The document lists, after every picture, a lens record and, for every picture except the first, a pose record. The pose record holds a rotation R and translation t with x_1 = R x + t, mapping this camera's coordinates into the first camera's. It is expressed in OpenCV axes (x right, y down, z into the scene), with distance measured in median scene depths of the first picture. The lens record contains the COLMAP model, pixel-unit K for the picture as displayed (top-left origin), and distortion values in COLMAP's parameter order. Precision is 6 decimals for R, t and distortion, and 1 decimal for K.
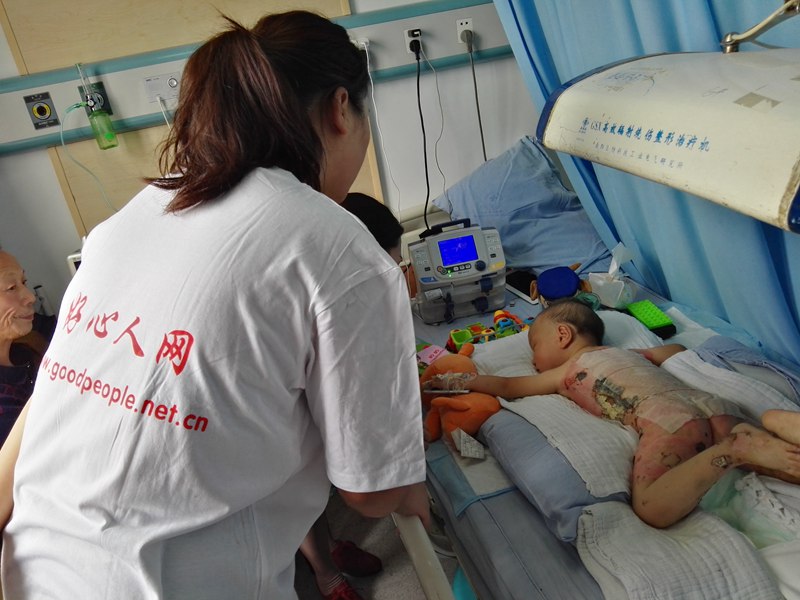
lens RADIAL K [[678.8, 0, 400.0], [0, 678.8, 300.0], [0, 0, 1]] dist [0.098421, -0.222378]
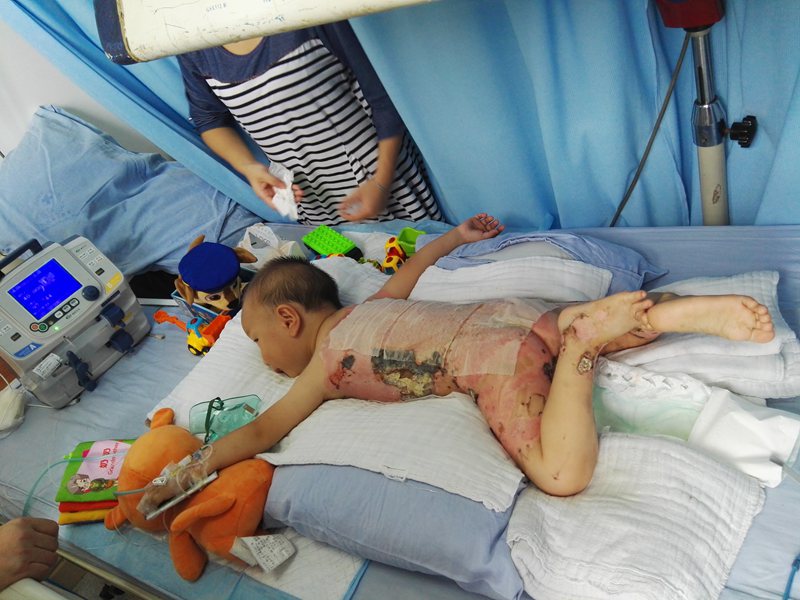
lens RADIAL K [[678.8, 0, 400.0], [0, 678.8, 300.0], [0, 0, 1]] dist [0.098421, -0.222378]
pose [[0.710102, -0.470758, 0.523586, -0.023887], [0.442304, 0.876833, 0.188500, -0.037595], [-0.547835, 0.097730, 0.830858, 0.269555]]
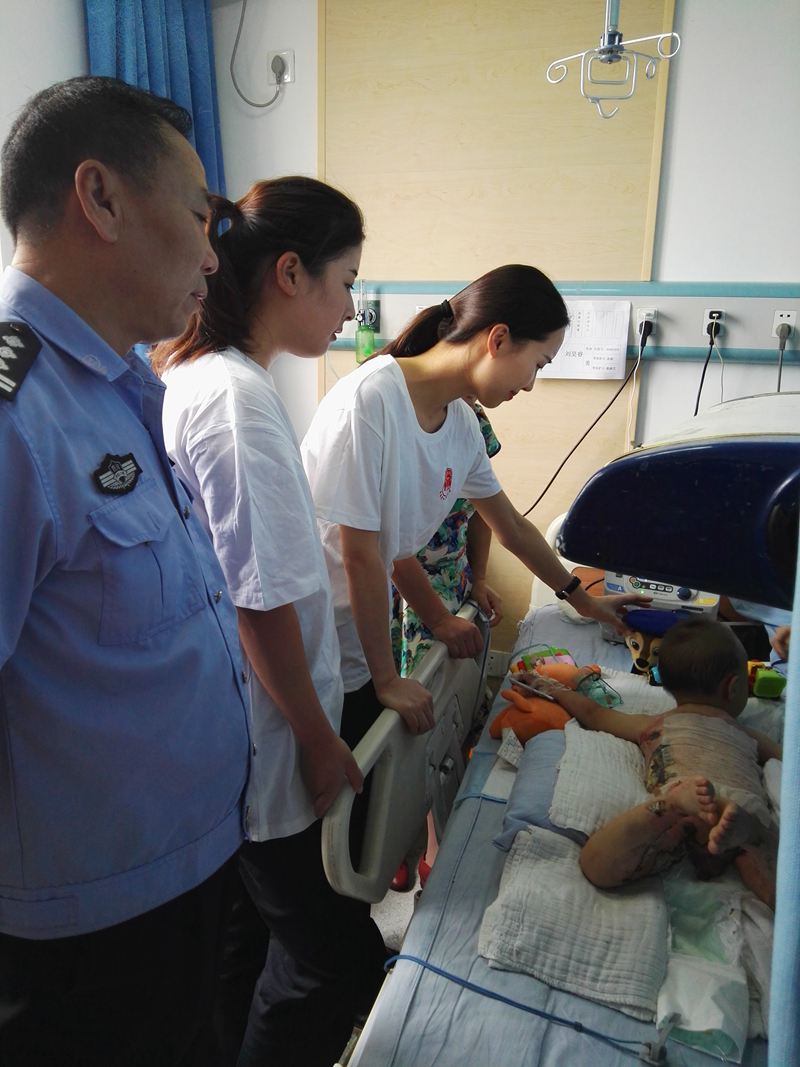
lens RADIAL K [[905.3, 0, 401.1], [0, 905.3, 504.4], [0, 0, 1]] dist [0.098421, -0.222378]
pose [[0.831448, 0.292933, -0.472106, 0.325613], [-0.342884, 0.939140, -0.021150, -0.011313], [0.437178, 0.179462, 0.881288, -0.138701]]
